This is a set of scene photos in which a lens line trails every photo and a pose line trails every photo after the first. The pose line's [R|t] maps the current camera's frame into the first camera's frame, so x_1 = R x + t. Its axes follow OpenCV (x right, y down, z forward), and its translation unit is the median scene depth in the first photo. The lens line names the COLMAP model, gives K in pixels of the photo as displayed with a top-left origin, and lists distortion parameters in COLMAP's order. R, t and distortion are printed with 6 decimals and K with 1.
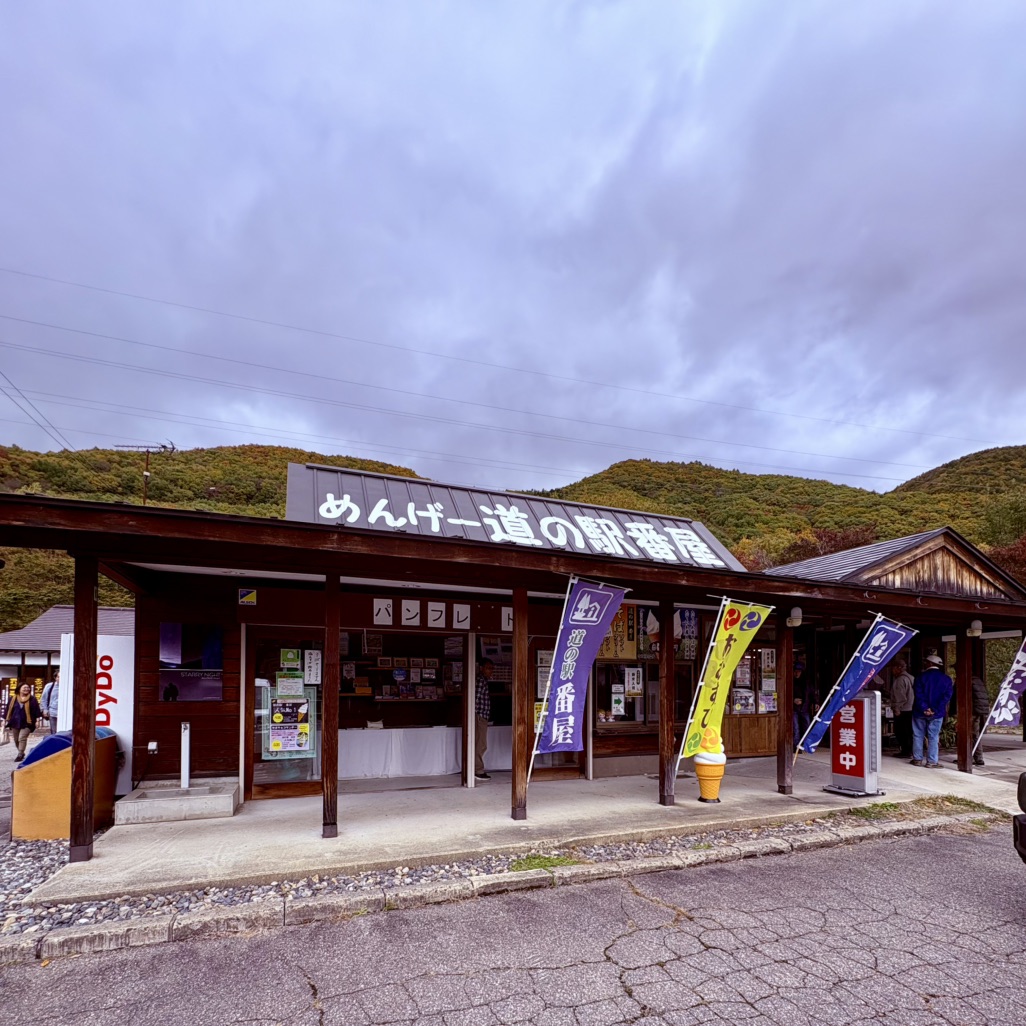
lens RADIAL K [[550.1, 0, 510.7], [0, 550.1, 674.5], [0, 0, 1]] dist [-0.005930, 0.000996]
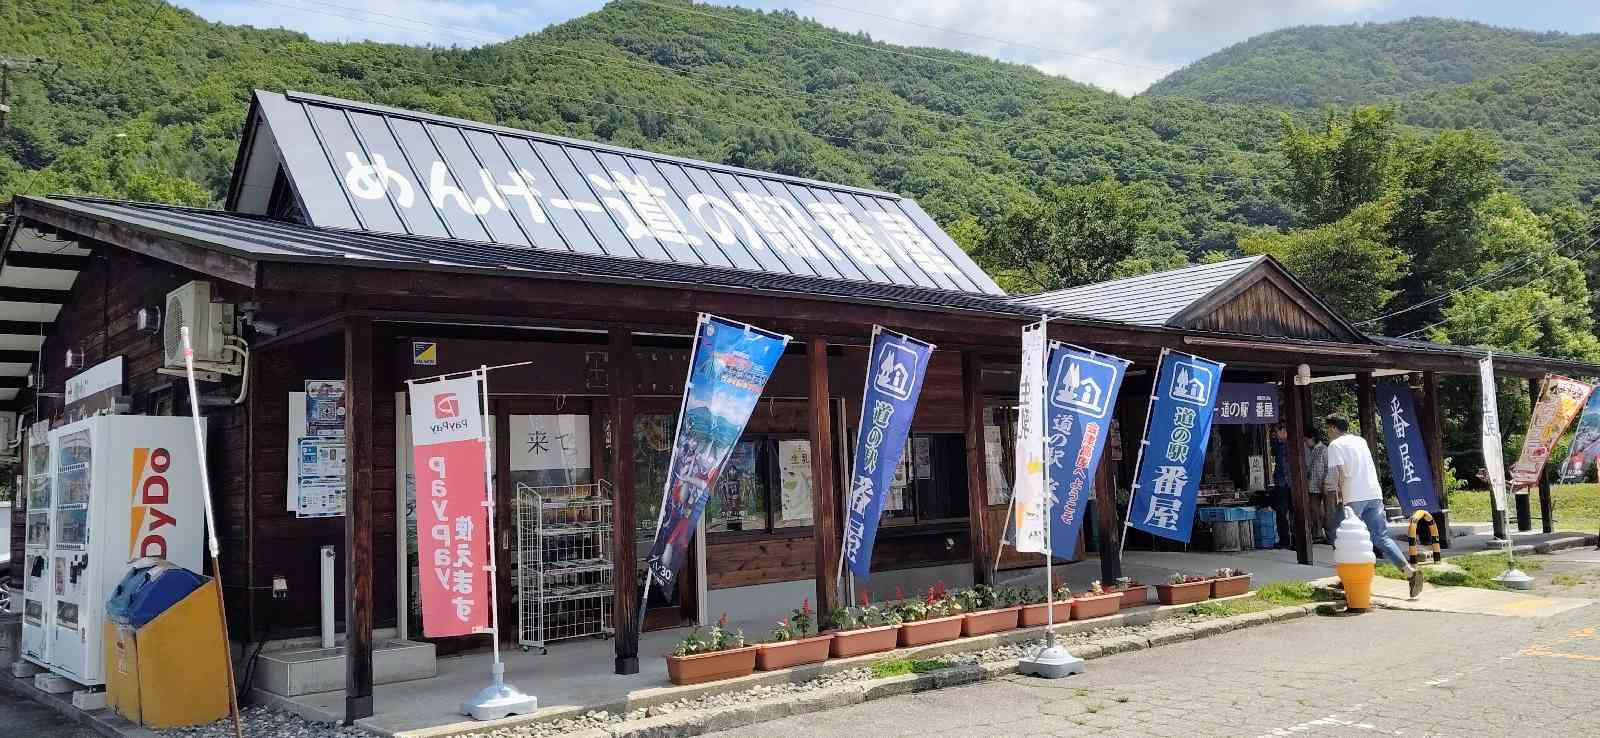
lens RADIAL K [[1249.3, 0, 798.2], [0, 1249.3, 364.6], [0, 0, 1]] dist [0.062379, -0.125125]
pose [[0.947109, -0.014855, 0.320568, -0.313400], [0.040771, 0.996403, -0.074285, 0.003768], [-0.318312, 0.083426, 0.944308, -0.356532]]
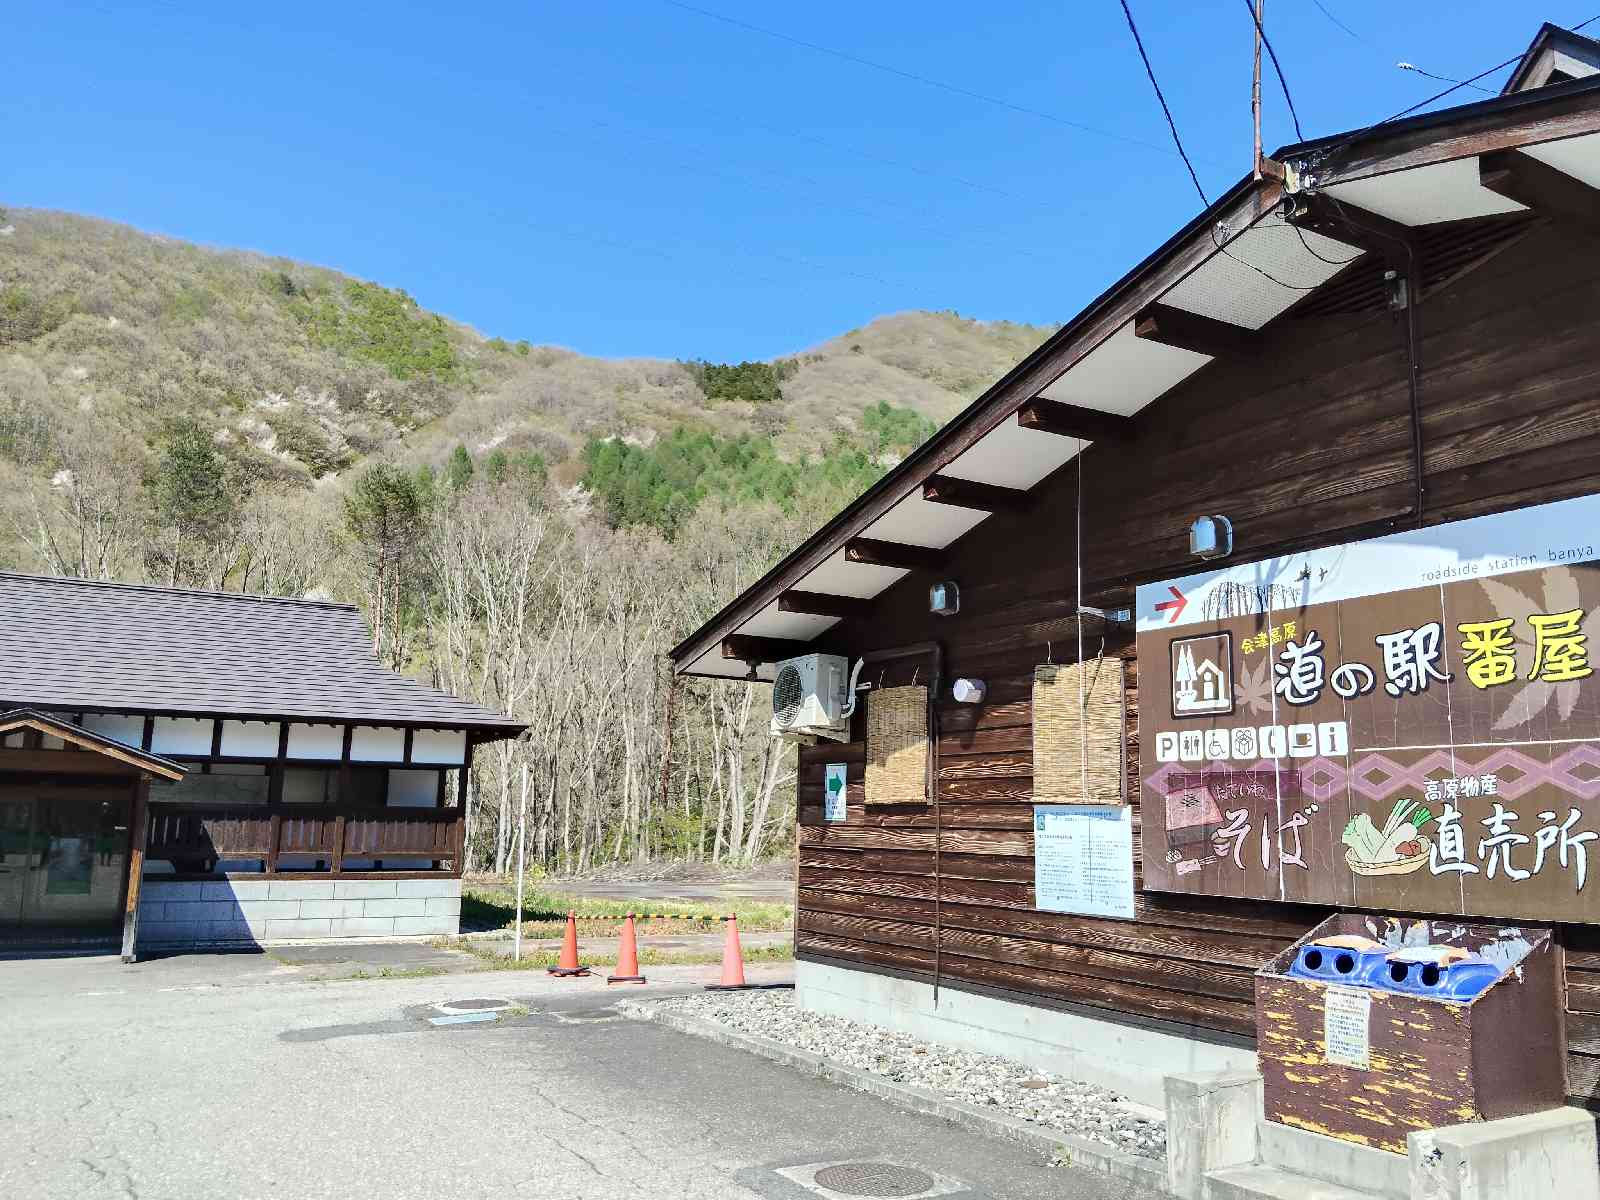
lens RADIAL K [[1299.0, 0, 813.1], [0, 1299.0, 598.9], [0, 0, 1]] dist [0.075852, -0.112105]
pose [[0.987546, 0.039288, 0.152346, -0.906802], [-0.016465, 0.988810, -0.148266, 0.006537], [-0.156467, 0.143911, 0.977143, 0.476612]]
